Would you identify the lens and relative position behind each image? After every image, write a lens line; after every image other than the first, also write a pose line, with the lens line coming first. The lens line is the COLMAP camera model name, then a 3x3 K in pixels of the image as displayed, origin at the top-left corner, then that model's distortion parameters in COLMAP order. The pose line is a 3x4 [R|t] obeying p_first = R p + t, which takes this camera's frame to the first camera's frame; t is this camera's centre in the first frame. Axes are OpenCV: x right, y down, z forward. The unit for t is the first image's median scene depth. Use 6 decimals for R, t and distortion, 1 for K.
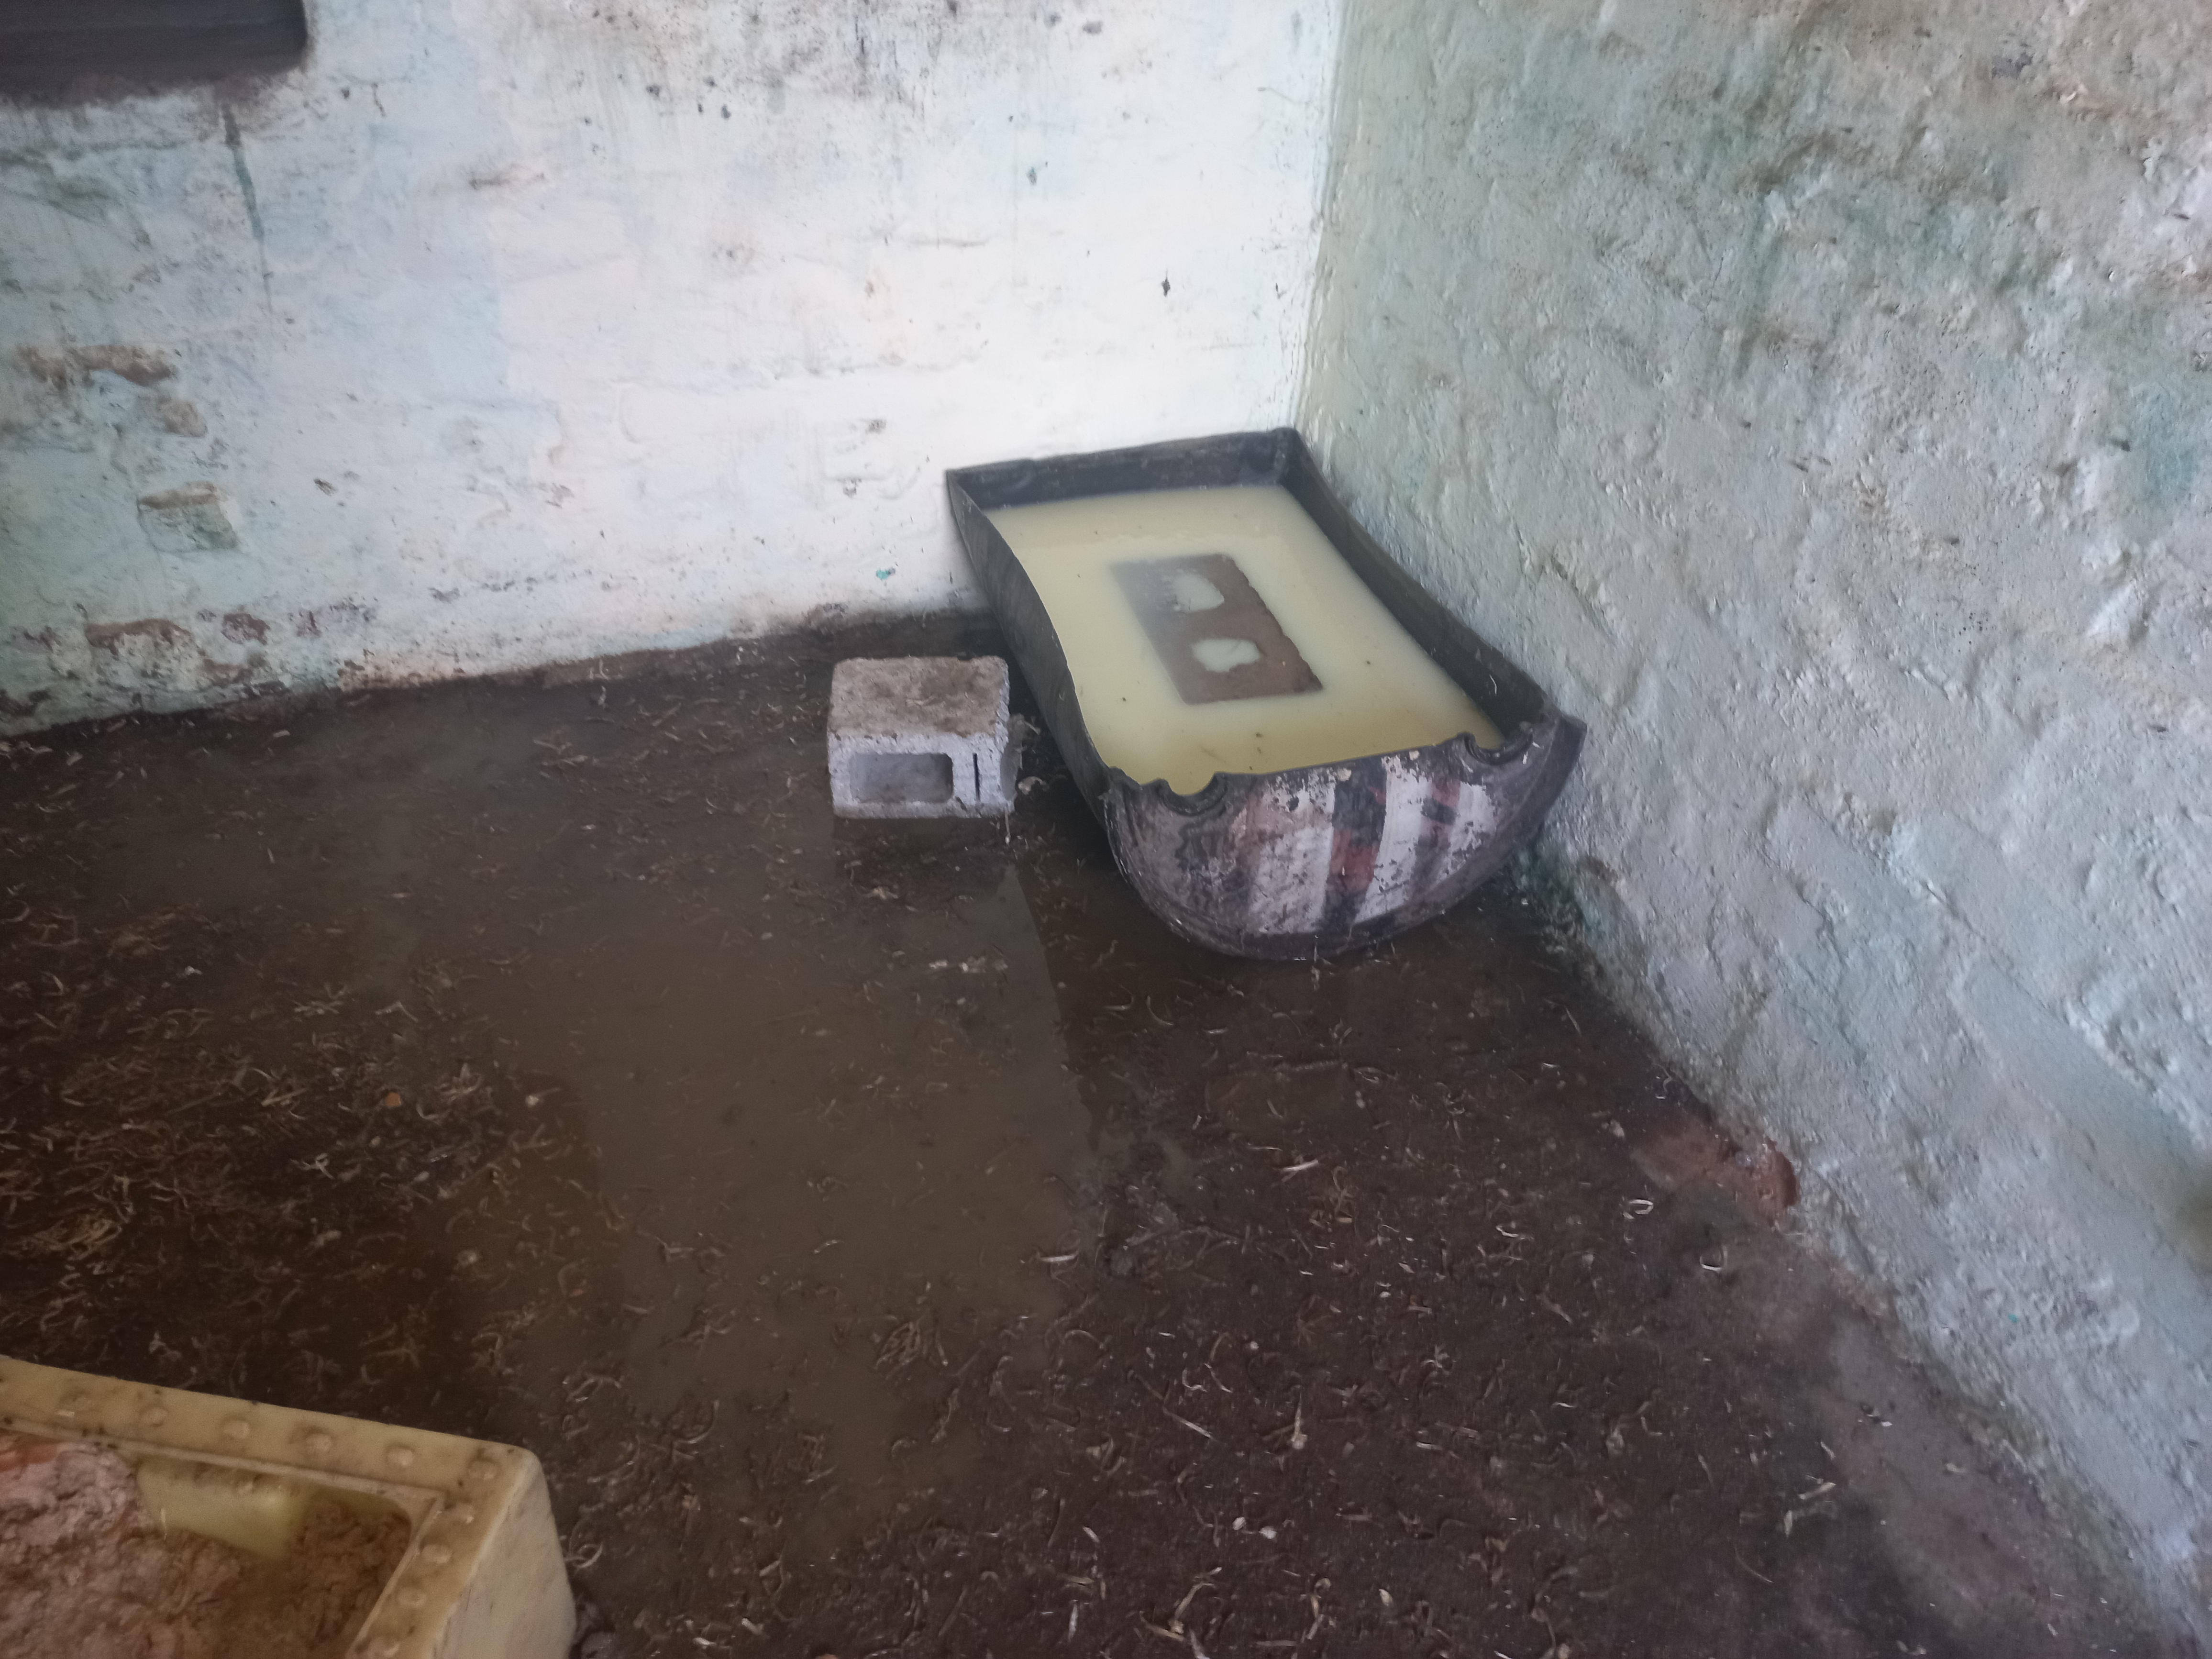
lens RADIAL K [[1578.2, 0, 1100.1], [0, 1578.2, 824.0], [0, 0, 1]] dist [0.036508, -0.006382]
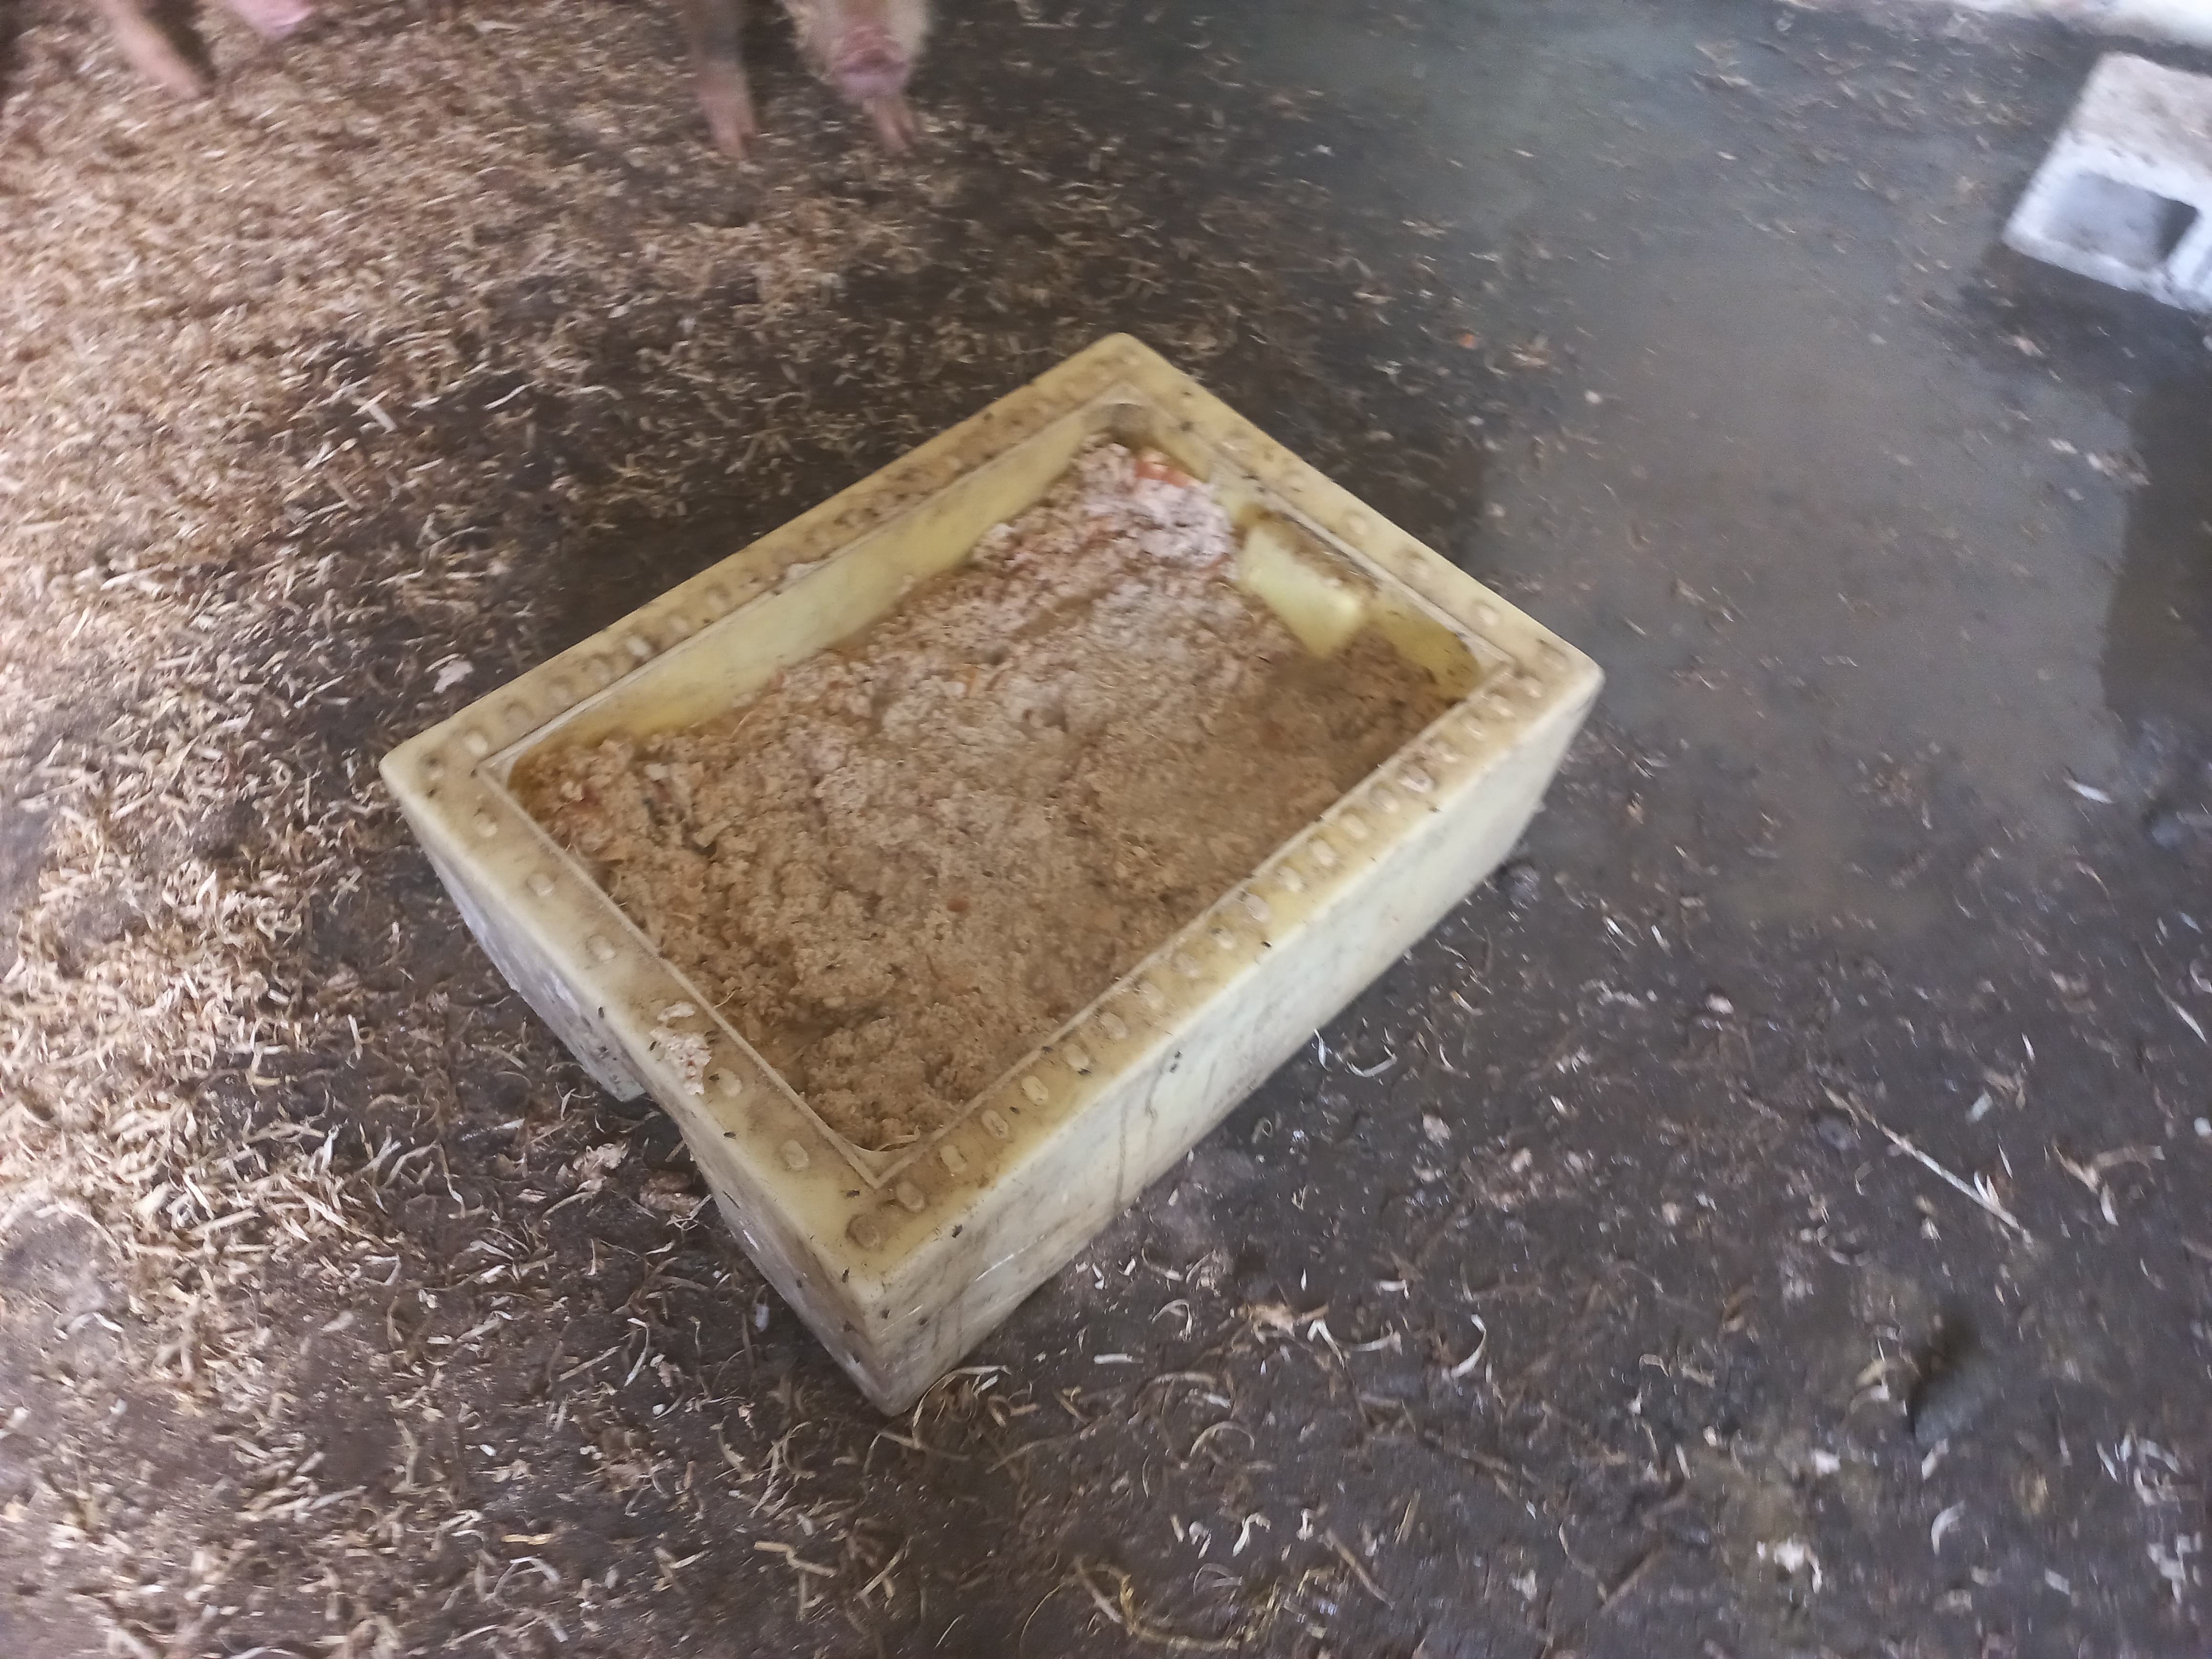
lens RADIAL K [[1578.2, 0, 1135.0], [0, 1578.2, 827.0], [0, 0, 1]] dist [0.036508, -0.006382]
pose [[0.816398, 0.481567, -0.318728, -0.136450], [-0.363613, 0.857435, 0.364131, 0.132433], [0.448642, -0.181382, 0.875112, -0.011717]]
